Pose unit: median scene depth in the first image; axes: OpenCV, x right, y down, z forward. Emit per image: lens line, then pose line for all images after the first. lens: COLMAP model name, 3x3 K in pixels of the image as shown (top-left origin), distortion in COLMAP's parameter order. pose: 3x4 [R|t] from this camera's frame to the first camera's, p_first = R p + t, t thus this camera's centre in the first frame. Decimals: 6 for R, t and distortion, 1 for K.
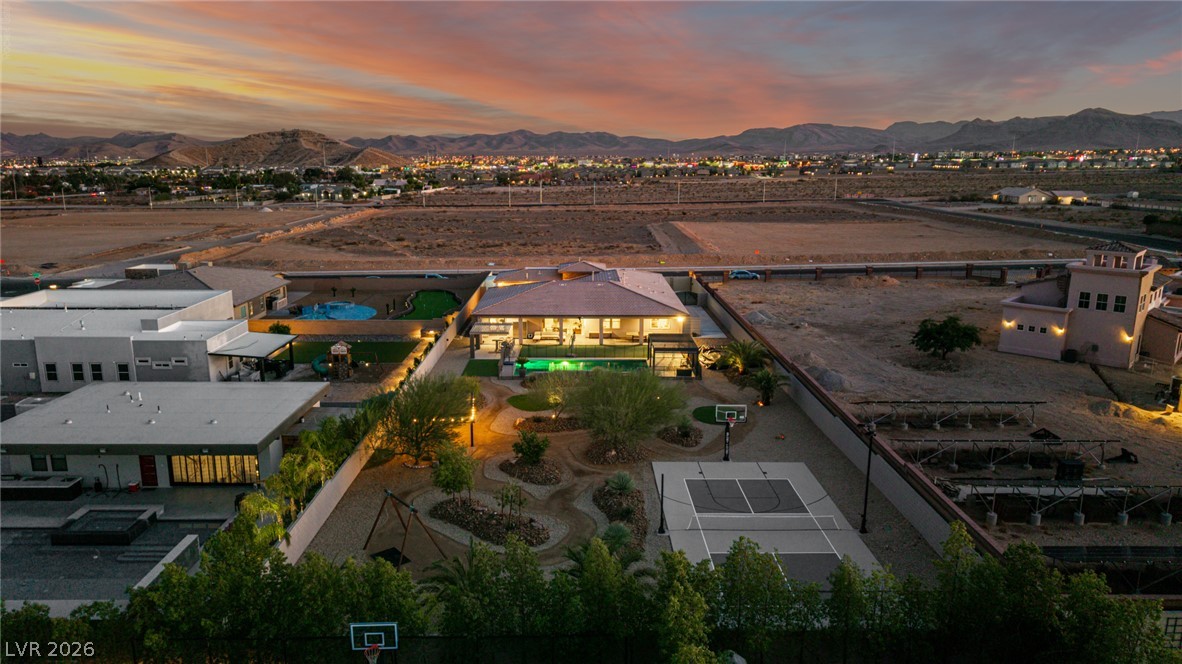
lens RADIAL K [[788.8, 0, 591.0], [0, 788.8, 332.0], [0, 0, 1]] dist [0.040621, -0.041218]
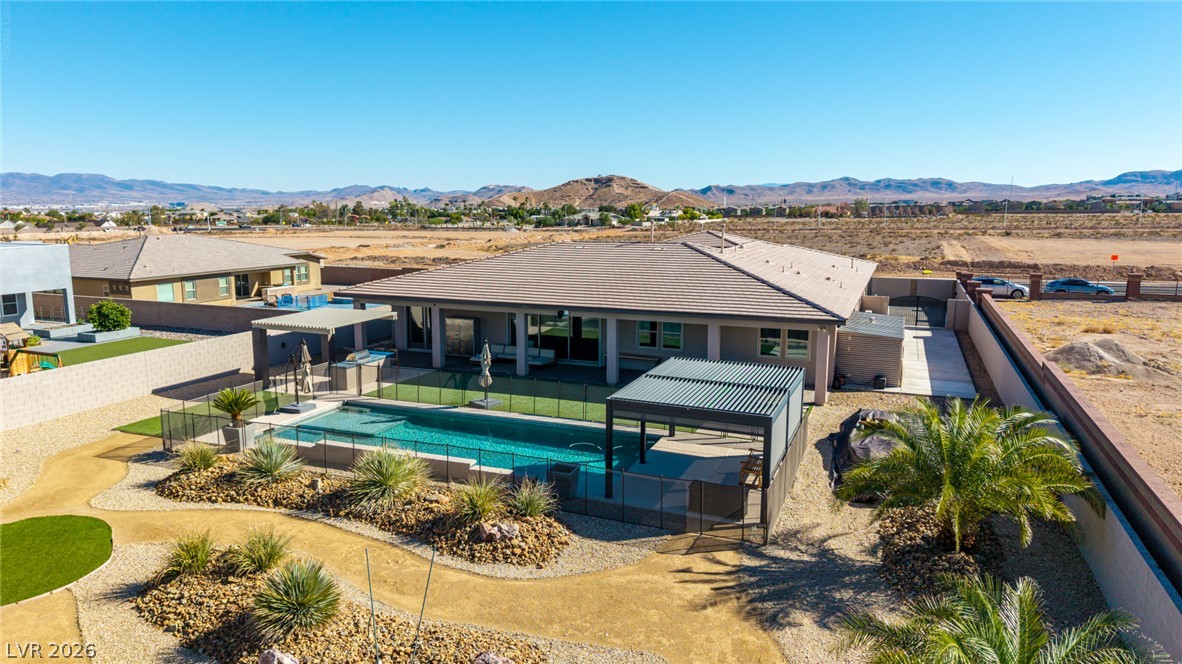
lens RADIAL K [[788.8, 0, 591.0], [0, 788.8, 332.0], [0, 0, 1]] dist [0.040621, -0.041218]
pose [[0.923972, 0.059973, -0.377729, 0.177679], [-0.083198, 0.995496, -0.045455, 0.009073], [0.373301, 0.073425, 0.924800, 0.727608]]
